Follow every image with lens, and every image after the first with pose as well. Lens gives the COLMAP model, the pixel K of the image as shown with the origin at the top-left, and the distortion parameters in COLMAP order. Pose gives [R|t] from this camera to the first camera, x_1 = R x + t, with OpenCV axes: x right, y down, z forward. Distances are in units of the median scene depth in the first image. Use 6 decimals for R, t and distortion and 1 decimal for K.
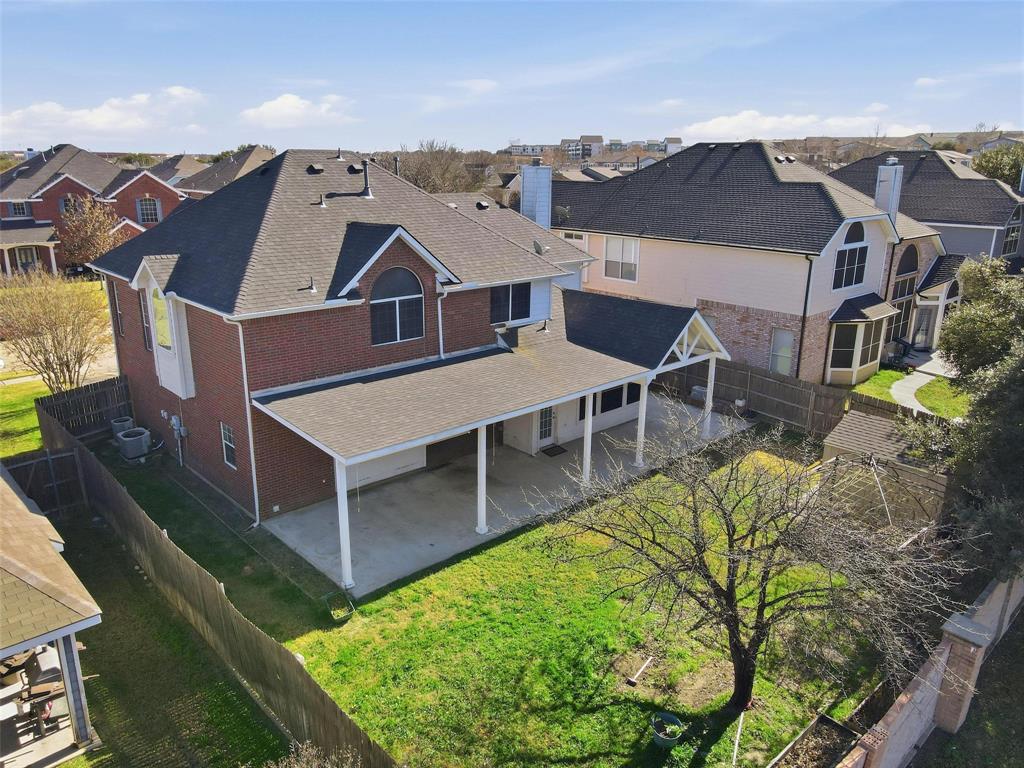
lens RADIAL K [[743.7, 0, 512.0], [0, 743.7, 384.0], [0, 0, 1]] dist [0.001439, 0.030338]
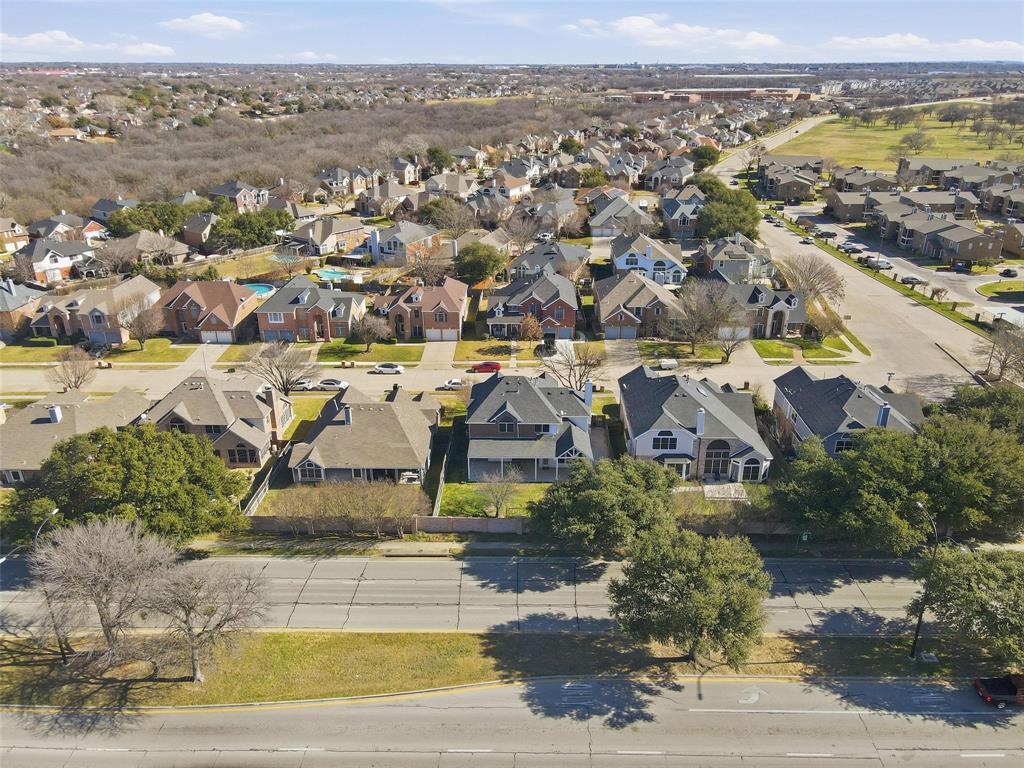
lens RADIAL K [[743.7, 0, 512.0], [0, 743.7, 384.0], [0, 0, 1]] dist [0.001439, 0.030338]
pose [[0.715853, 0.261173, -0.647567, 2.329633], [-0.190916, 0.965284, 0.178265, -0.993194], [0.671644, -0.003980, 0.740863, -1.950862]]
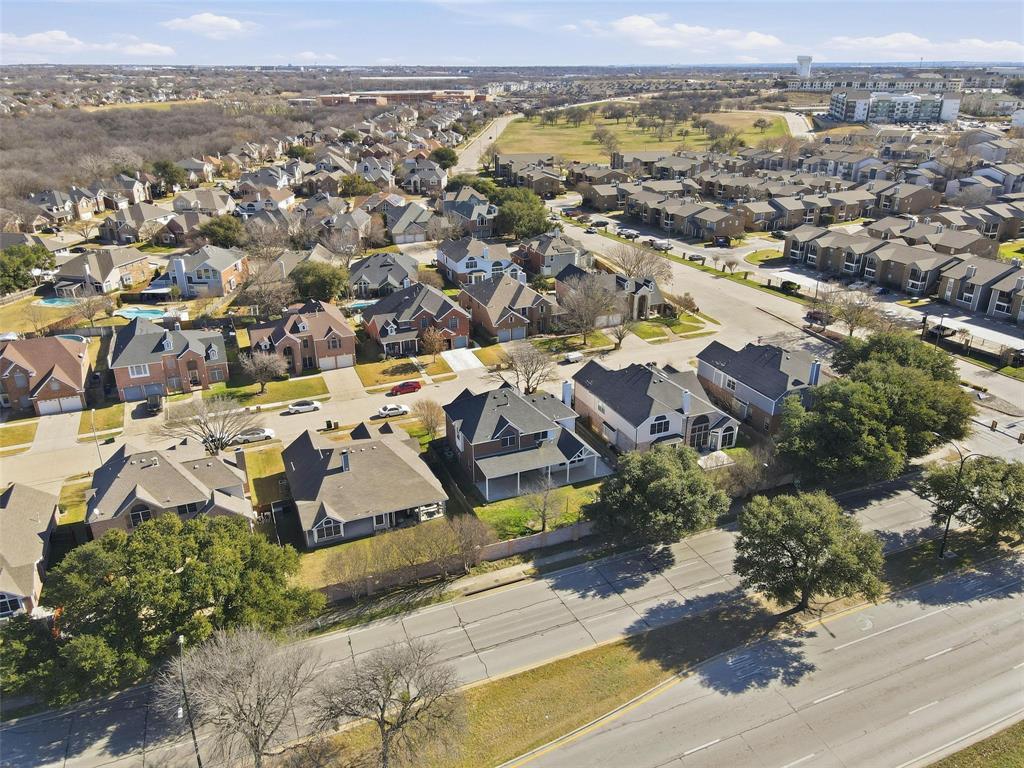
lens RADIAL K [[743.7, 0, 512.0], [0, 743.7, 384.0], [0, 0, 1]] dist [0.001439, 0.030338]
pose [[0.936280, 0.122637, -0.329150, 1.108645], [-0.086484, 0.988709, 0.122373, -0.844426], [0.340441, -0.086109, 0.936315, -2.671141]]
